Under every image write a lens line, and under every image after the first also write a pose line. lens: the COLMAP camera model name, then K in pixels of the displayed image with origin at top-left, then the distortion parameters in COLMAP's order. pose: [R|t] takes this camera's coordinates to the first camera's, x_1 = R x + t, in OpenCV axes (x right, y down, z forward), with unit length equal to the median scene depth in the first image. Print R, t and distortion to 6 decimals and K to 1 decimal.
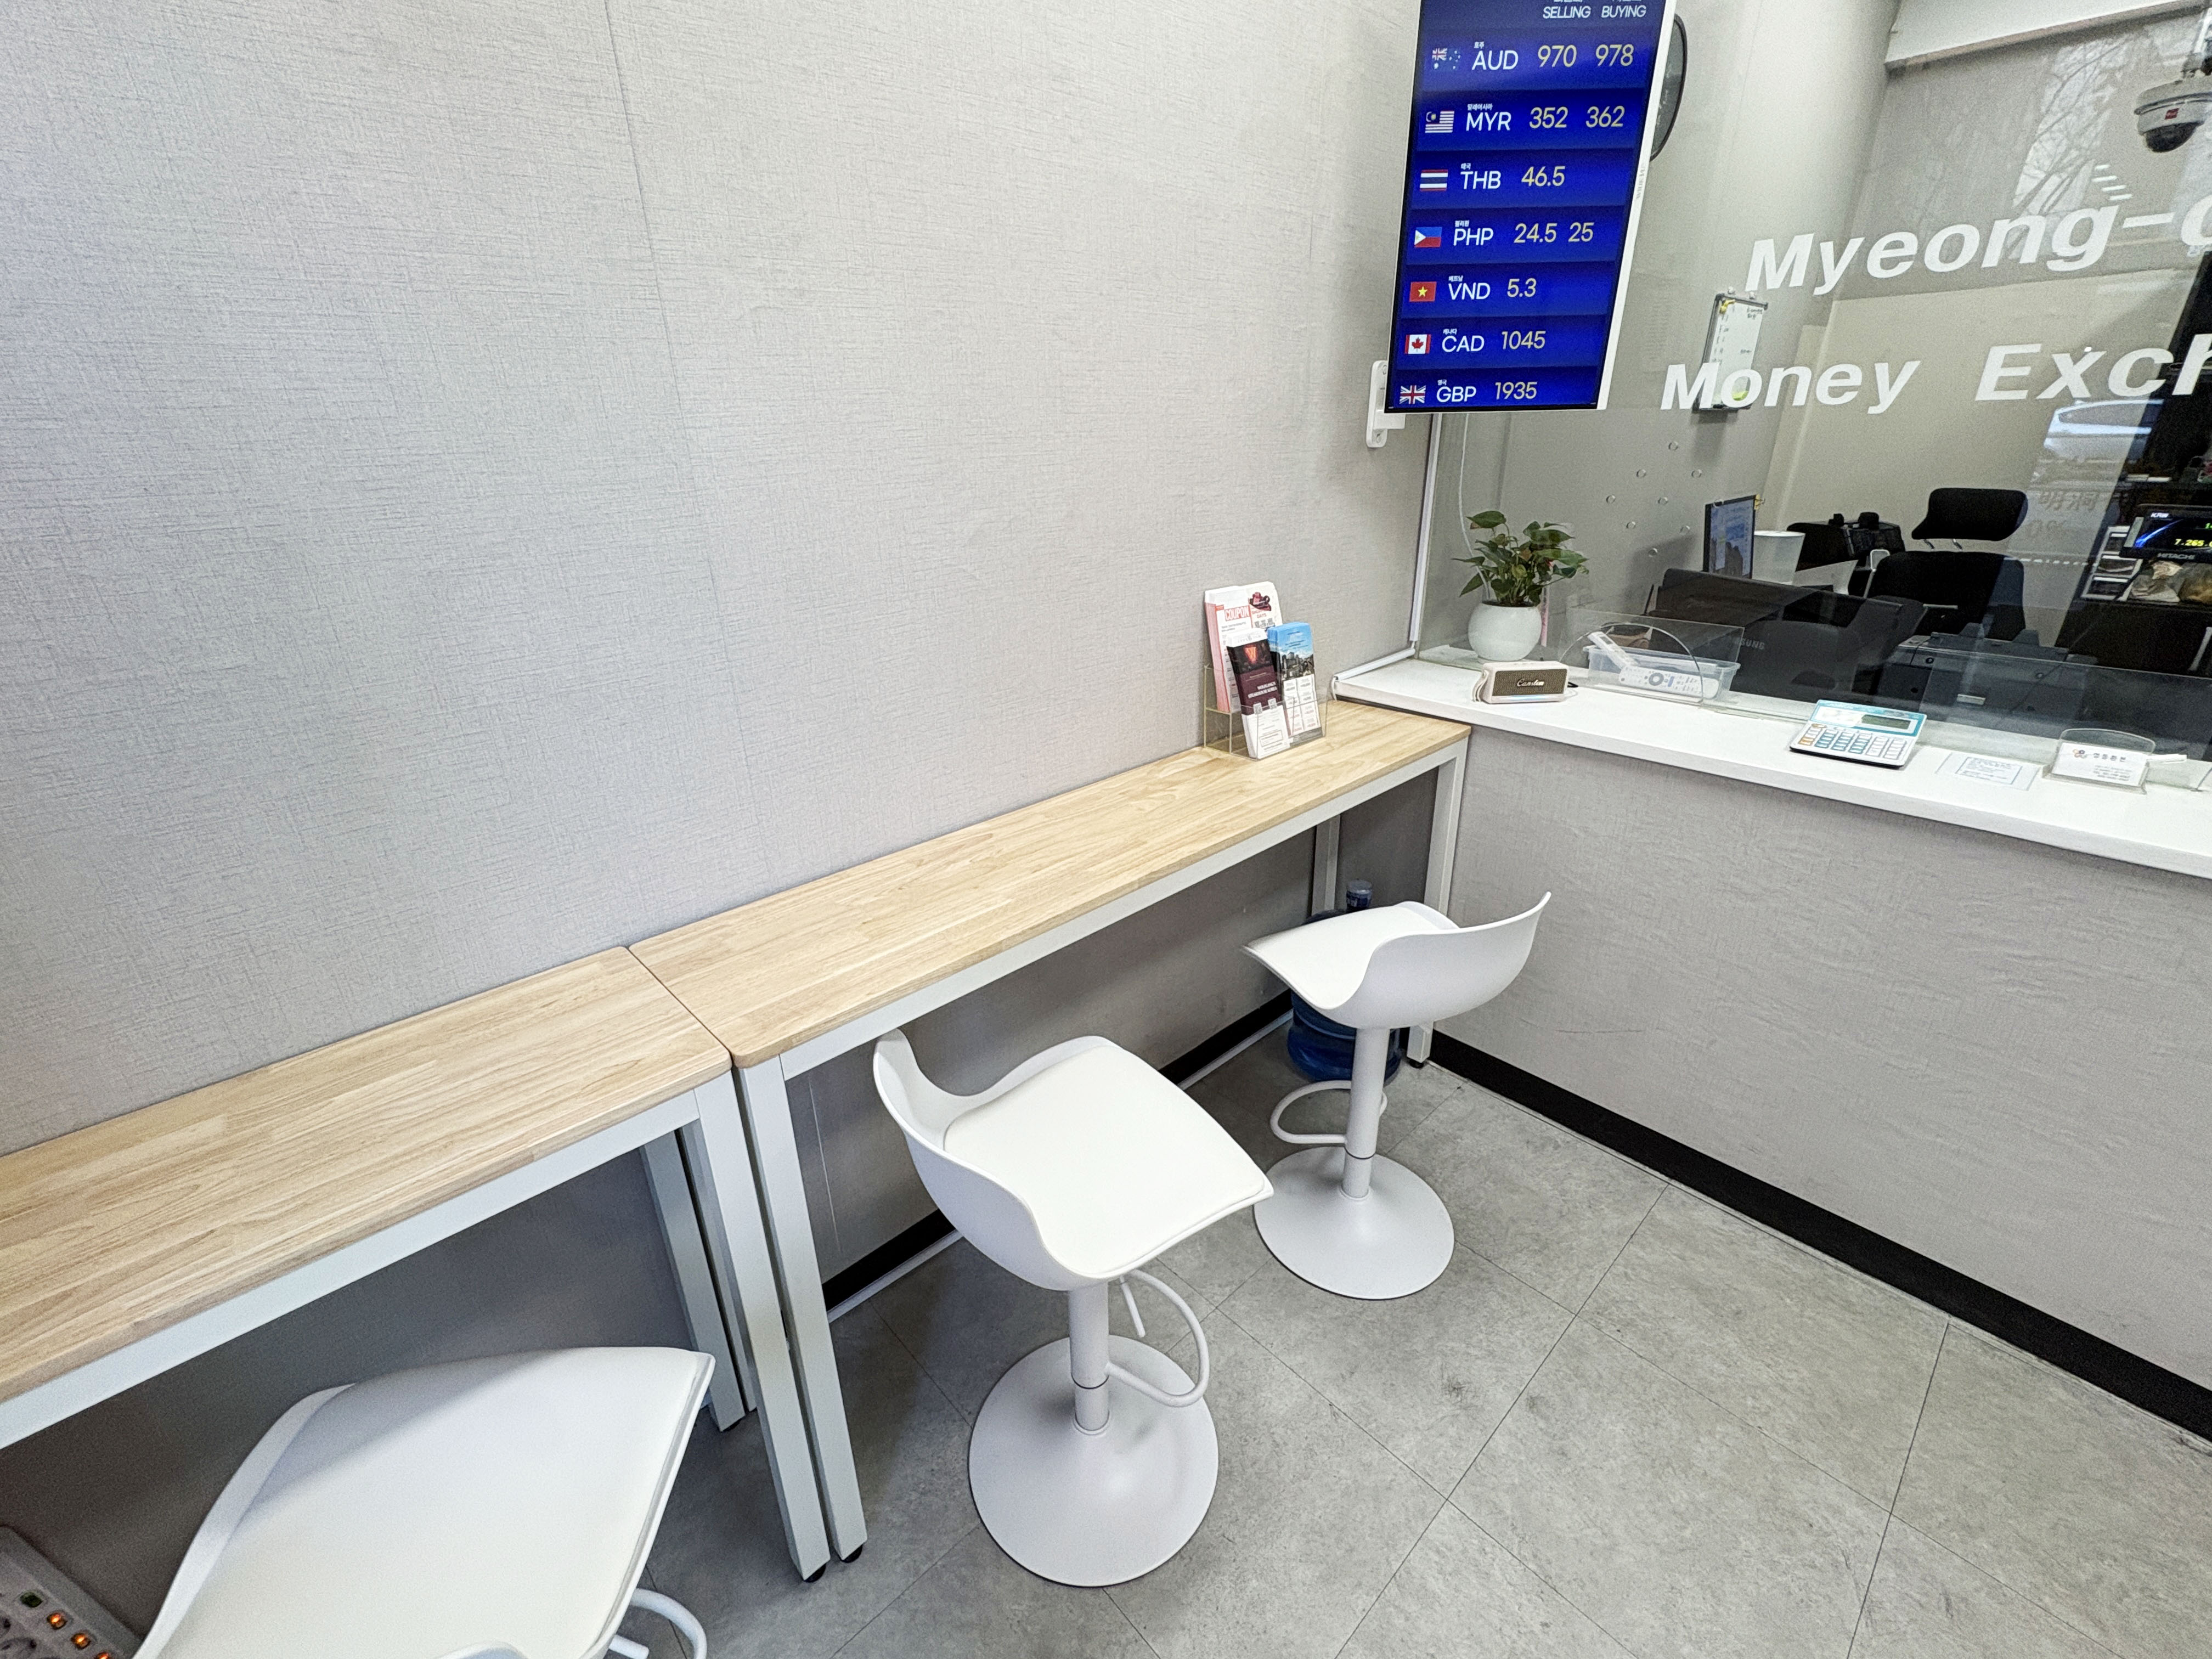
lens RADIAL K [[958.0, 0, 1098.8], [0, 958.0, 832.0], [0, 0, 1]] dist [0.000478, -0.000181]
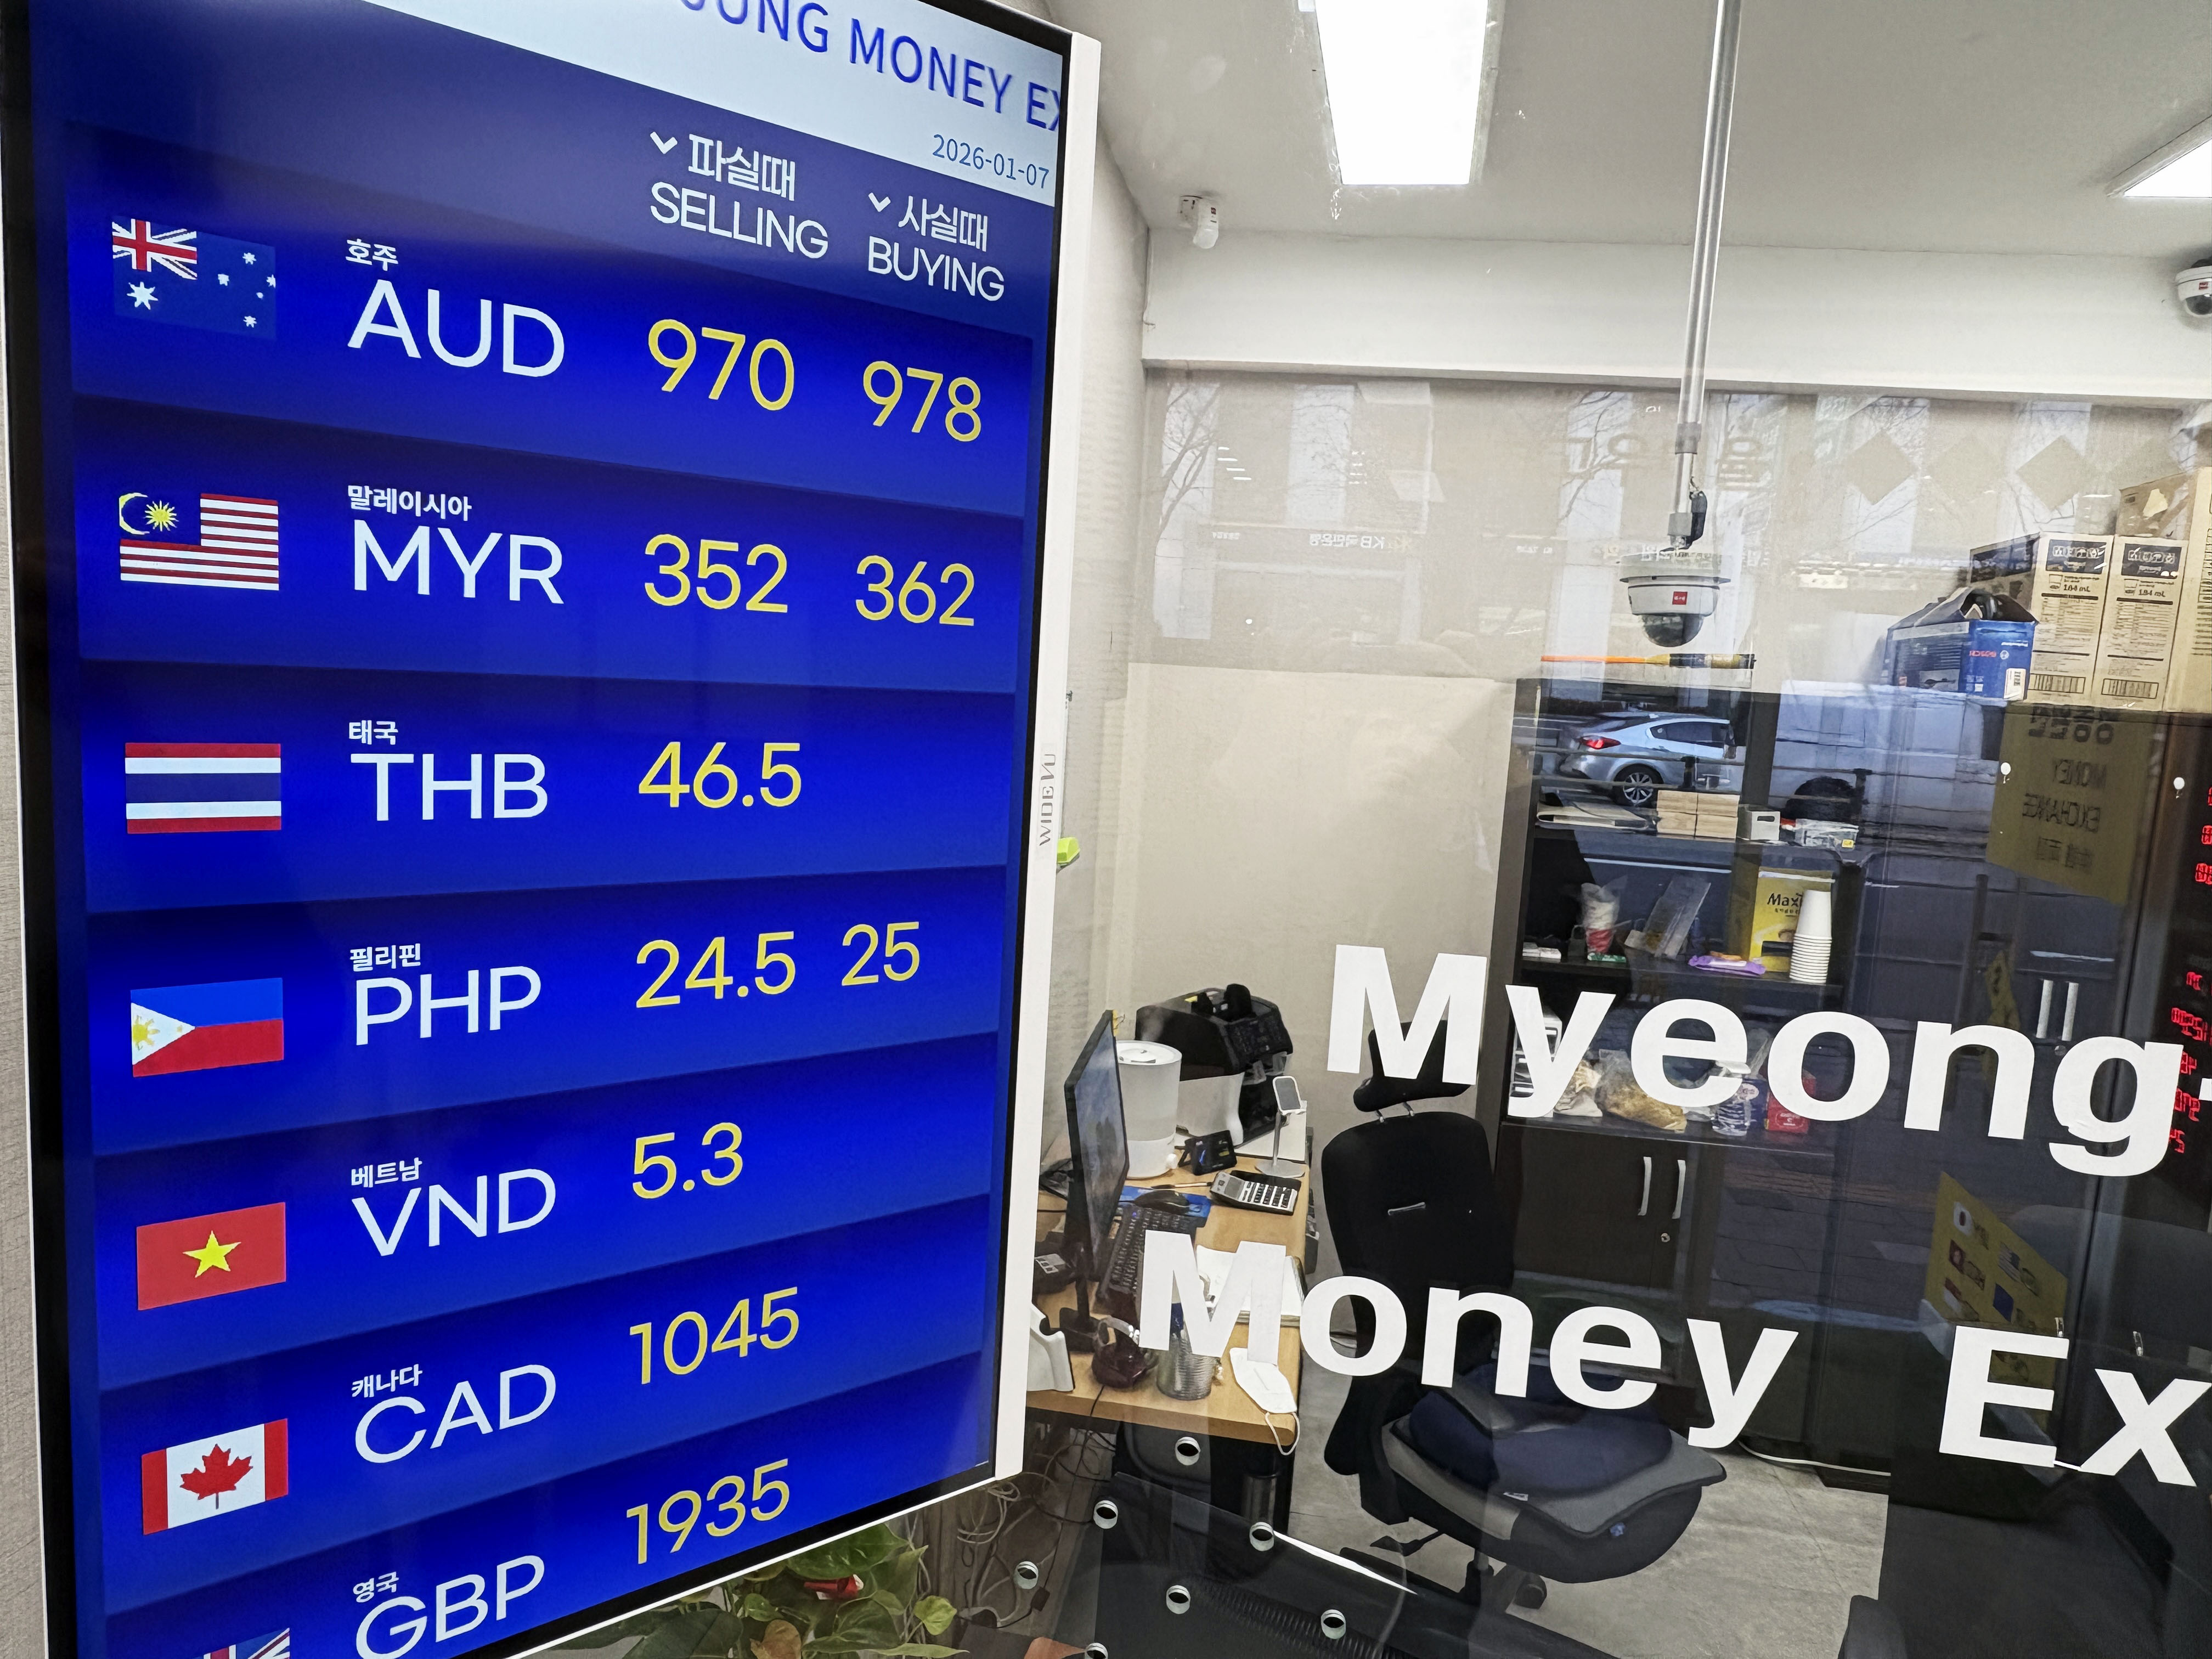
lens RADIAL K [[1467.2, 0, 1107.8], [0, 1467.2, 832.7], [0, 0, 1]] dist [-0.004357, 0.001849]
pose [[0.783558, -0.011514, 0.621212, 0.307147], [0.173360, 0.964172, -0.200795, -0.577007], [-0.596643, 0.265027, 0.757481, 0.659748]]
